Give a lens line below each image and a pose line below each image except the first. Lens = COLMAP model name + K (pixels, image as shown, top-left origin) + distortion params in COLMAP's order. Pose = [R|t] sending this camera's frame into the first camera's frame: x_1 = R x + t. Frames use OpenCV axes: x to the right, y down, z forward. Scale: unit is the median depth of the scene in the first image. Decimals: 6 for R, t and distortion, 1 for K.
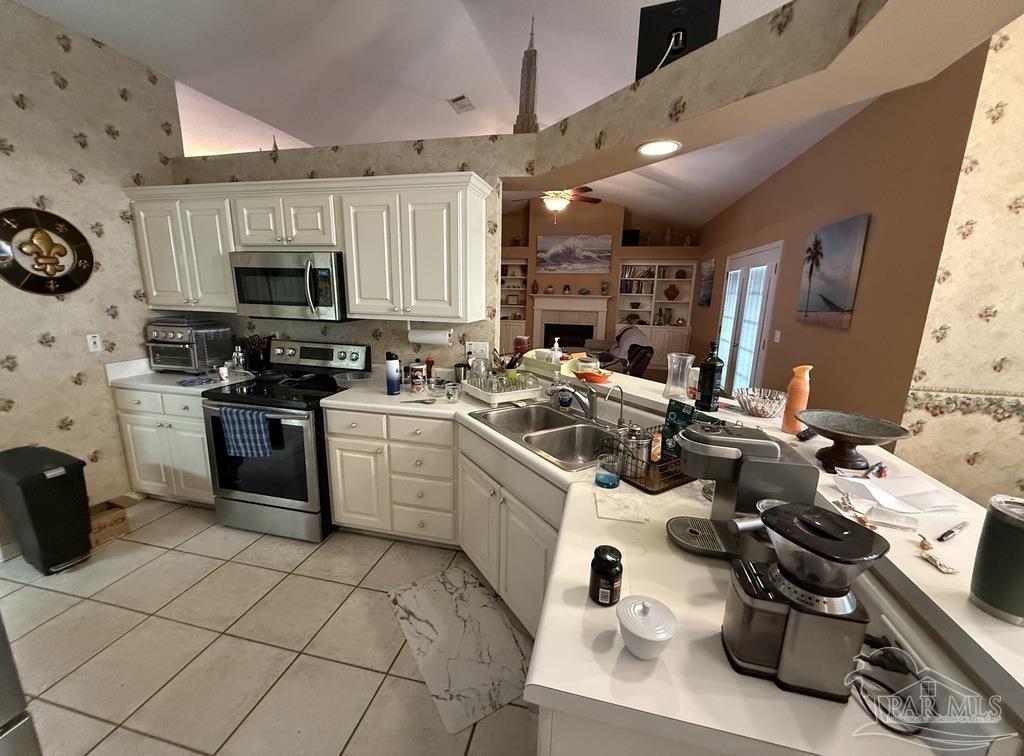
lens RADIAL K [[408.5, 0, 512.9], [0, 408.5, 382.2], [0, 0, 1]] dist [0.000643, 0.000034]
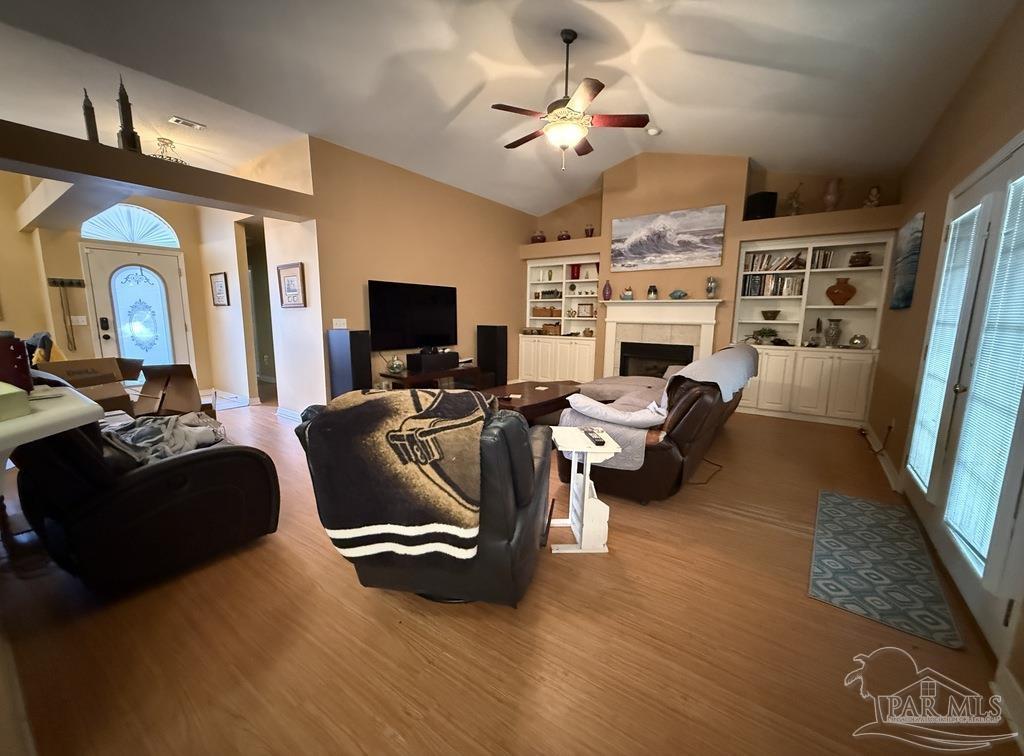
lens RADIAL K [[408.5, 0, 514.3], [0, 408.5, 376.5], [0, 0, 1]] dist [0.000643, 0.000034]
pose [[0.922076, 0.047573, -0.384074, 0.190718], [-0.075012, 0.995565, -0.056772, -0.031889], [0.379670, 0.081158, 0.921555, 0.300476]]
